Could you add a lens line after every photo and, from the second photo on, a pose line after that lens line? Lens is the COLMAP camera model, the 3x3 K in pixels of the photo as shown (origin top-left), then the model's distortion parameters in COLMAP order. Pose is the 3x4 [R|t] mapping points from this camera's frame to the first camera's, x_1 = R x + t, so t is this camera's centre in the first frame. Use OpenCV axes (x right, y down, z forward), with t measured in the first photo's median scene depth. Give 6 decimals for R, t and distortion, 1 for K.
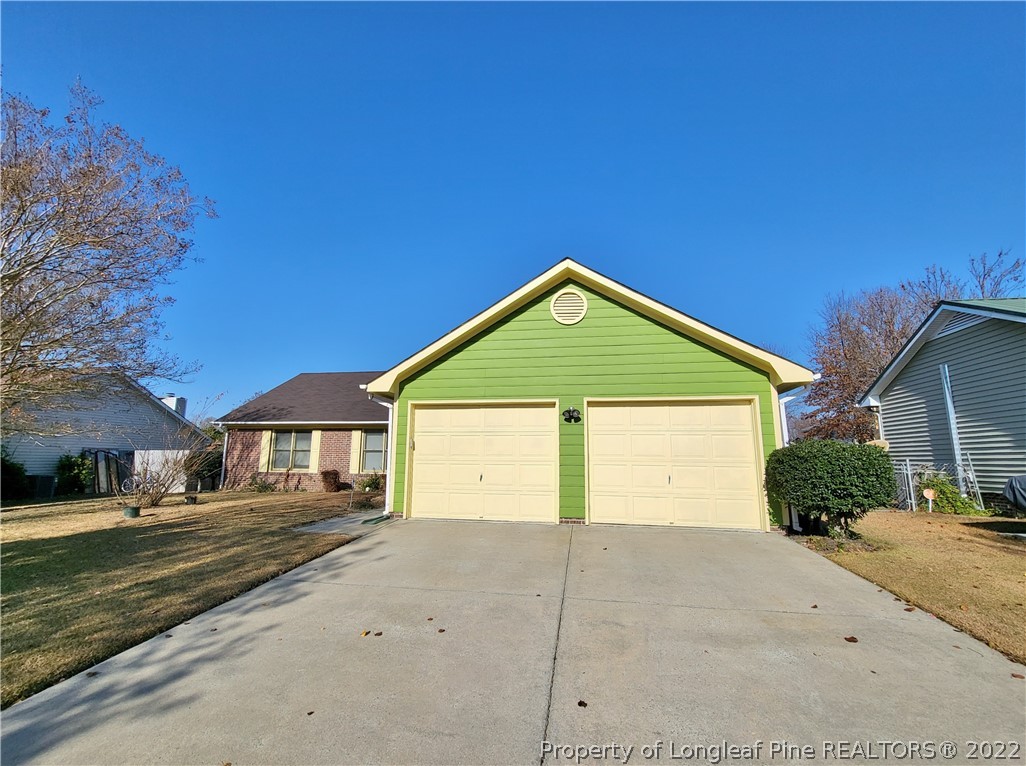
lens RADIAL K [[421.6, 0, 514.7], [0, 421.6, 387.6], [0, 0, 1]] dist [0.000515, 0.000082]
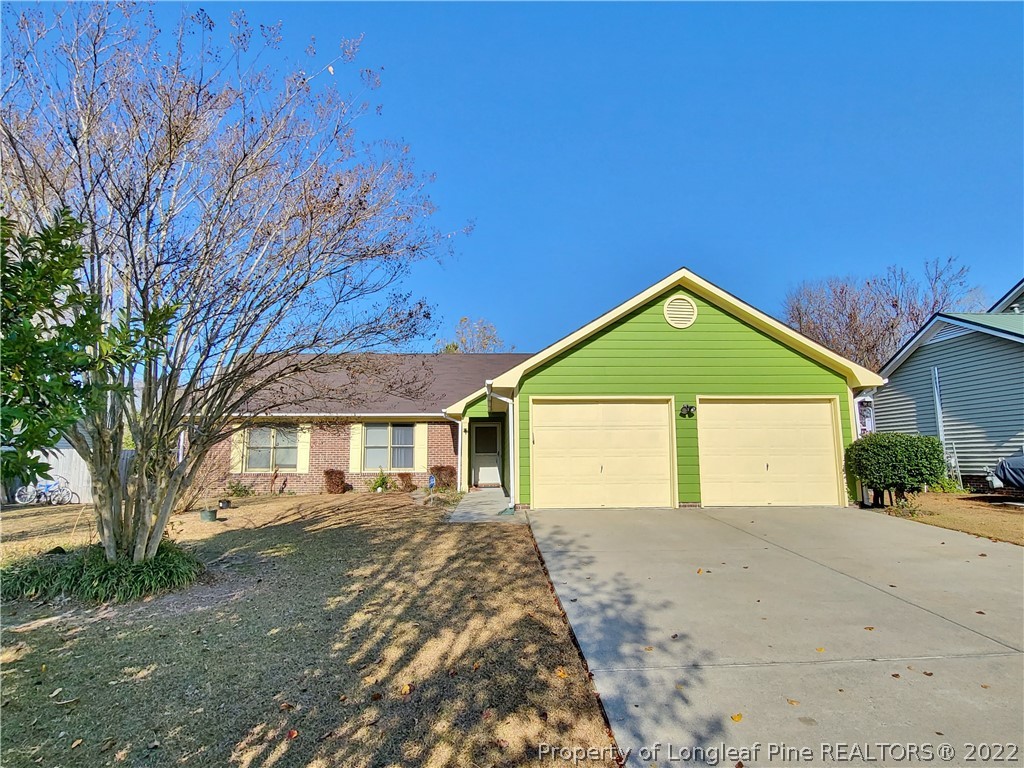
lens RADIAL K [[511.9, 0, 513.5], [0, 511.9, 388.9], [0, 0, 1]] dist [0.001761, 0.000069]
pose [[0.980615, 0.012015, 0.195575, -0.550777], [-0.019034, 0.999239, 0.034051, -0.028870], [-0.195017, -0.037114, 0.980097, -0.221899]]
